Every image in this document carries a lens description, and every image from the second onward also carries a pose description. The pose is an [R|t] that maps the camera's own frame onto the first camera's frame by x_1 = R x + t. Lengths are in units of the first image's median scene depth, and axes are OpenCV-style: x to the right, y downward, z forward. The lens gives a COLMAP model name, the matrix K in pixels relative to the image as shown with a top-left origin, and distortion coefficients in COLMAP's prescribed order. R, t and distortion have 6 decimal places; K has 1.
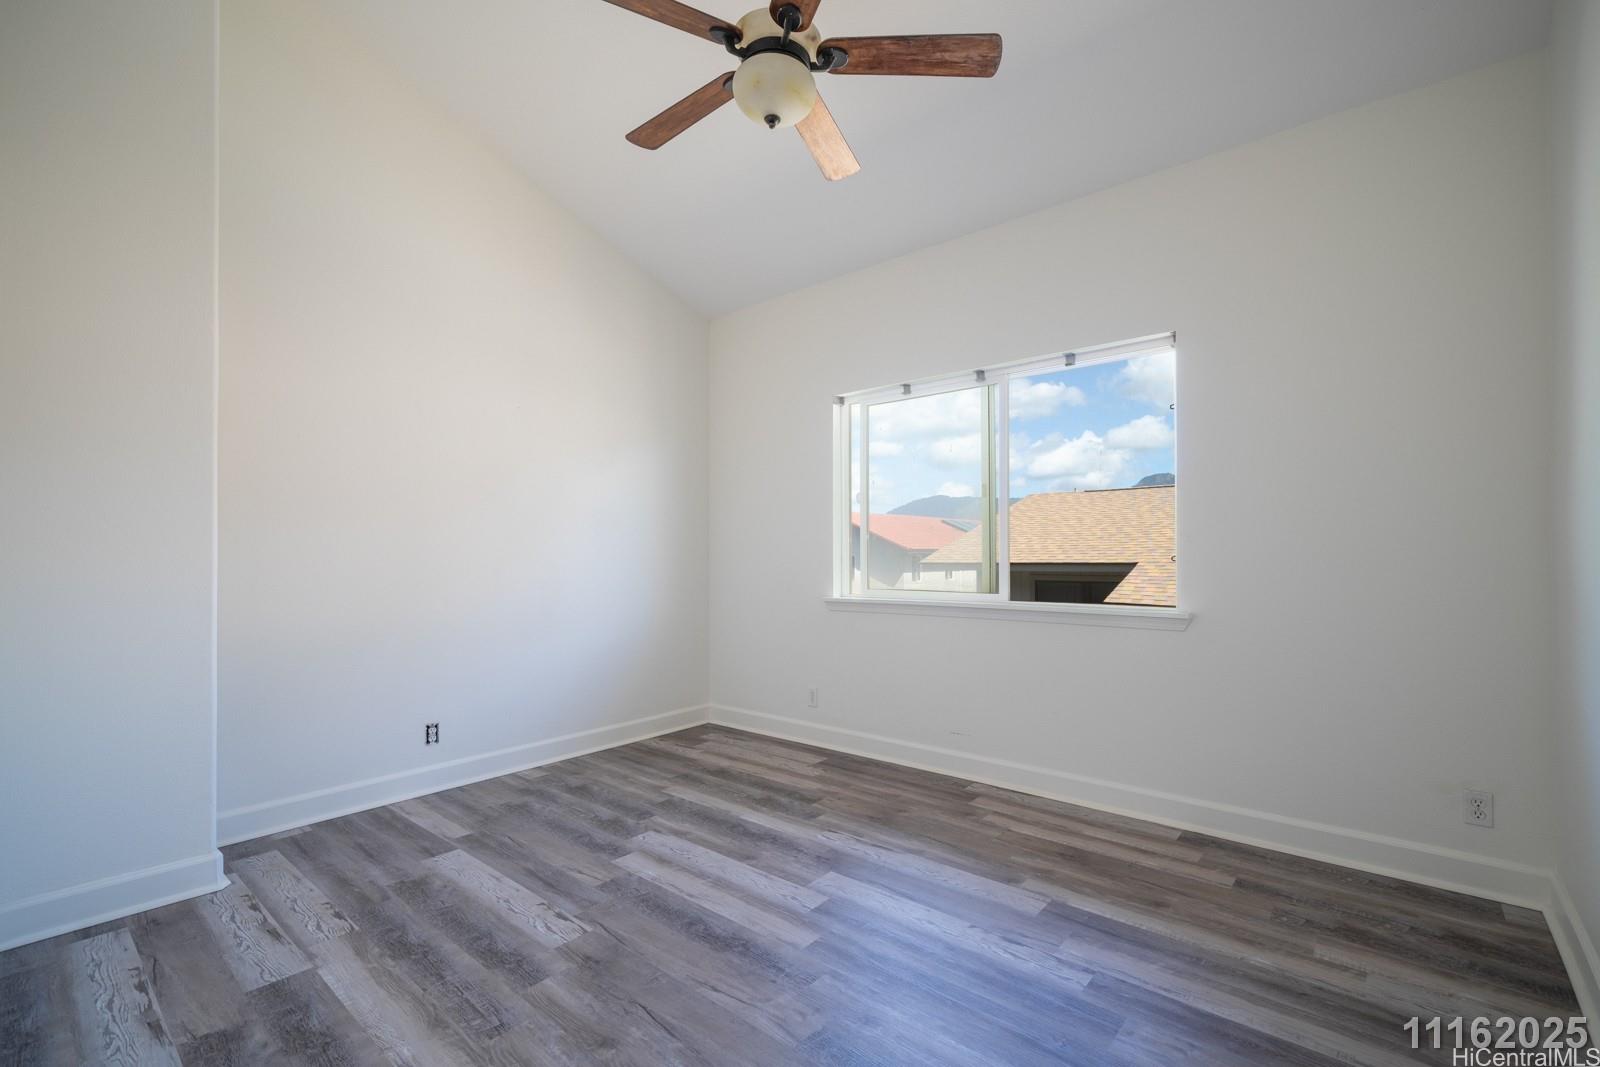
lens RADIAL K [[696.6, 0, 800.7], [0, 696.6, 540.5], [0, 0, 1]] dist [-0.002791, 0.001569]
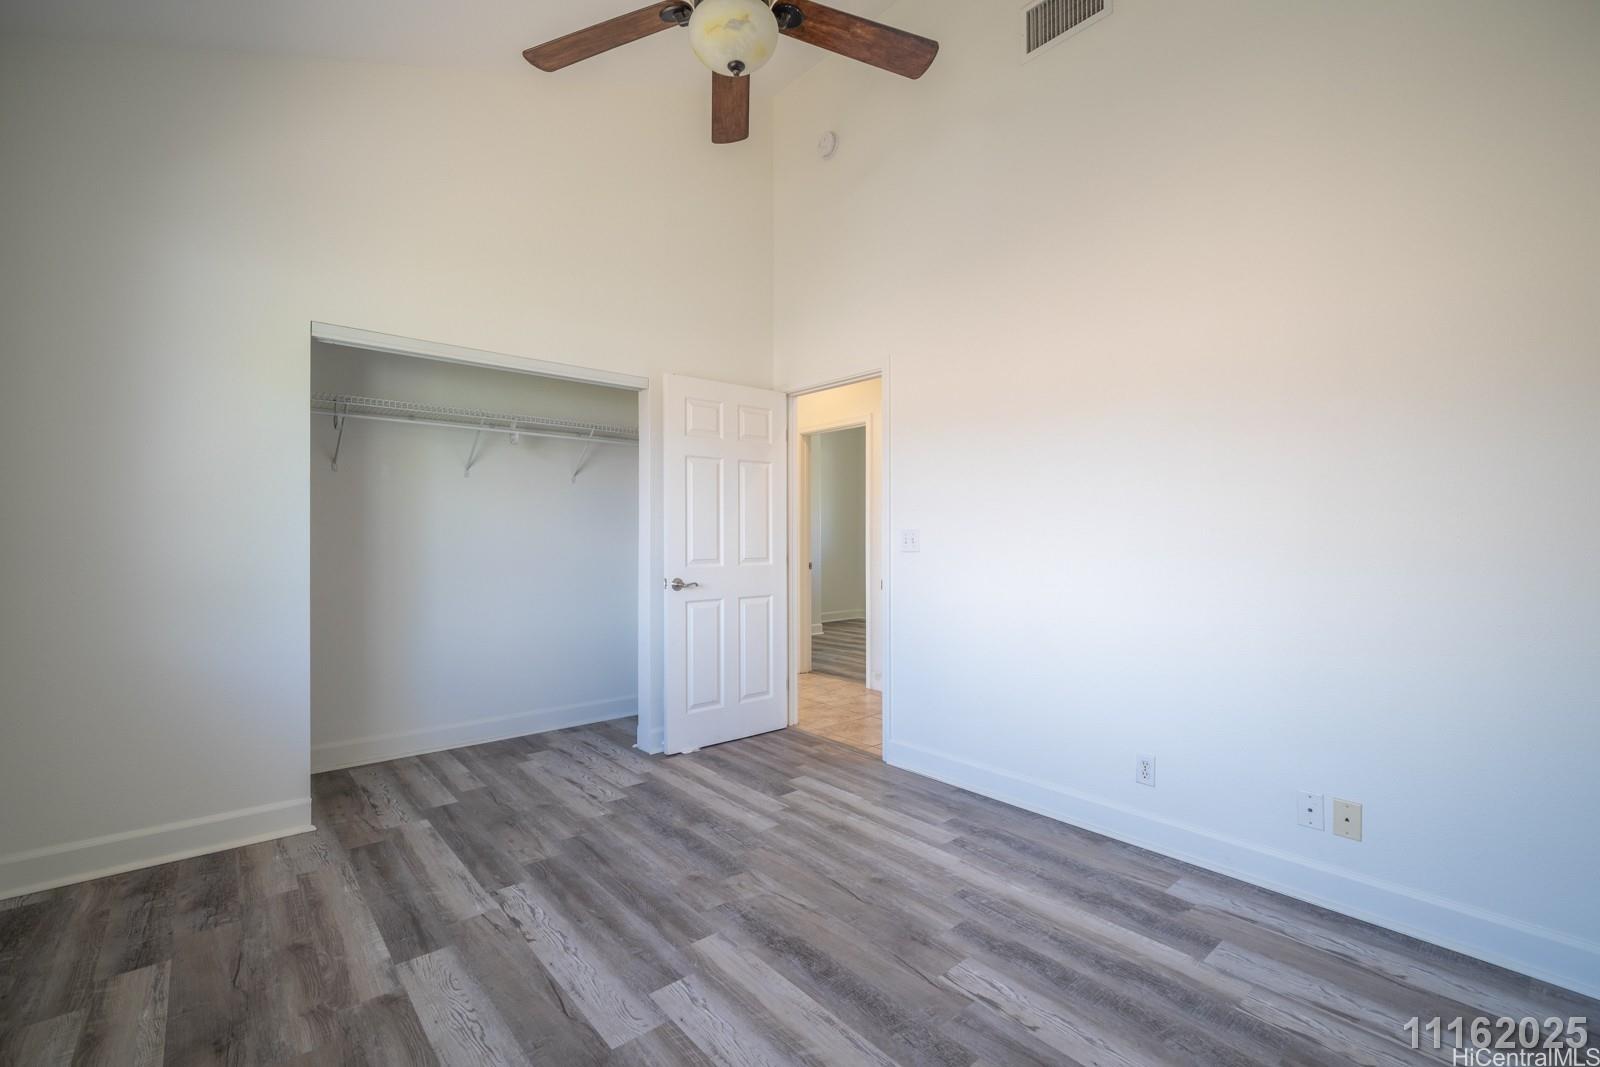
lens RADIAL K [[696.6, 0, 800.2], [0, 696.6, 536.5], [0, 0, 1]] dist [-0.002791, 0.001569]
pose [[-0.987763, 0.005810, 0.155856, -0.271559], [0.002644, 0.999786, -0.020514, 0.026765], [-0.155941, -0.019851, -0.987567, 1.928548]]
